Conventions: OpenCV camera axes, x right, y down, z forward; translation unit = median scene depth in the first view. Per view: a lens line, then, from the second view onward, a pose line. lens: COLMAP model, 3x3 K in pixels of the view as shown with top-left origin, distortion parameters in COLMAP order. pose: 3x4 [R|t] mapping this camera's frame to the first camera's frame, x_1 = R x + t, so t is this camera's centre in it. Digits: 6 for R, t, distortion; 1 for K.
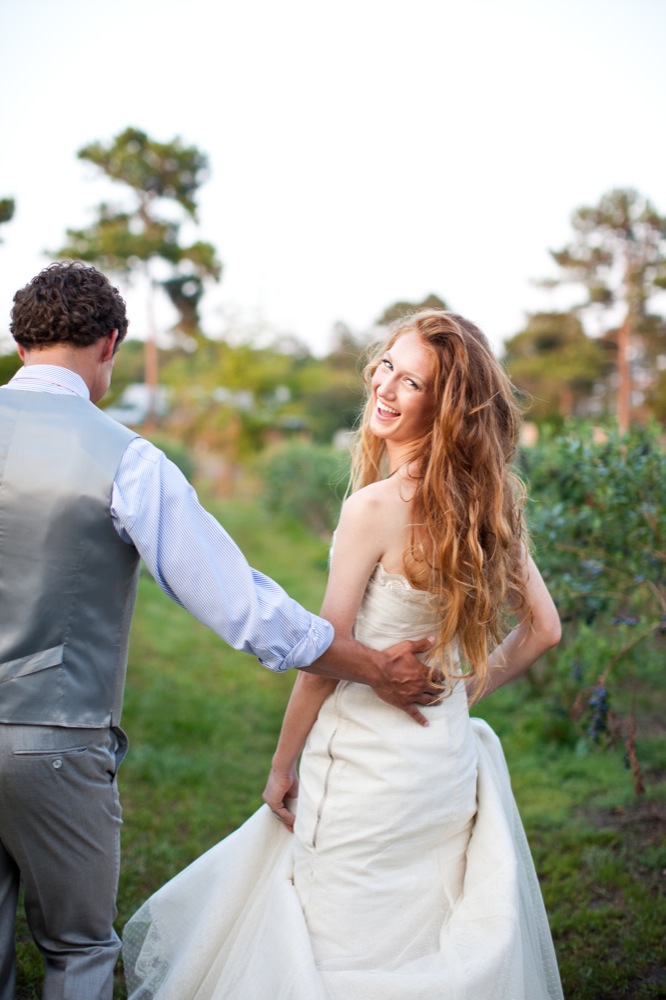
lens RADIAL K [[1419.1, 0, 333.0], [0, 1419.1, 498.7], [0, 0, 1]] dist [-0.002273, 0.000000]
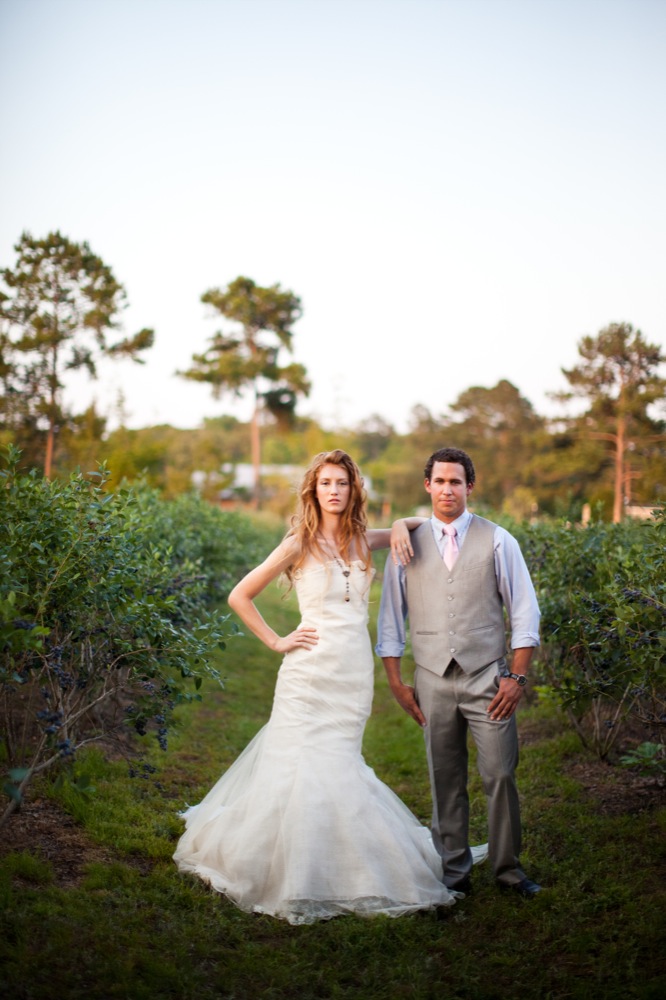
lens RADIAL K [[1419.1, 0, 333.2], [0, 1419.1, 500.4], [0, 0, 1]] dist [-0.002273, 0.000000]
pose [[0.998221, 0.003020, -0.059553, 0.020216], [-0.006112, 0.998638, -0.051817, 0.010661], [0.059315, 0.052089, 0.996879, -0.287549]]
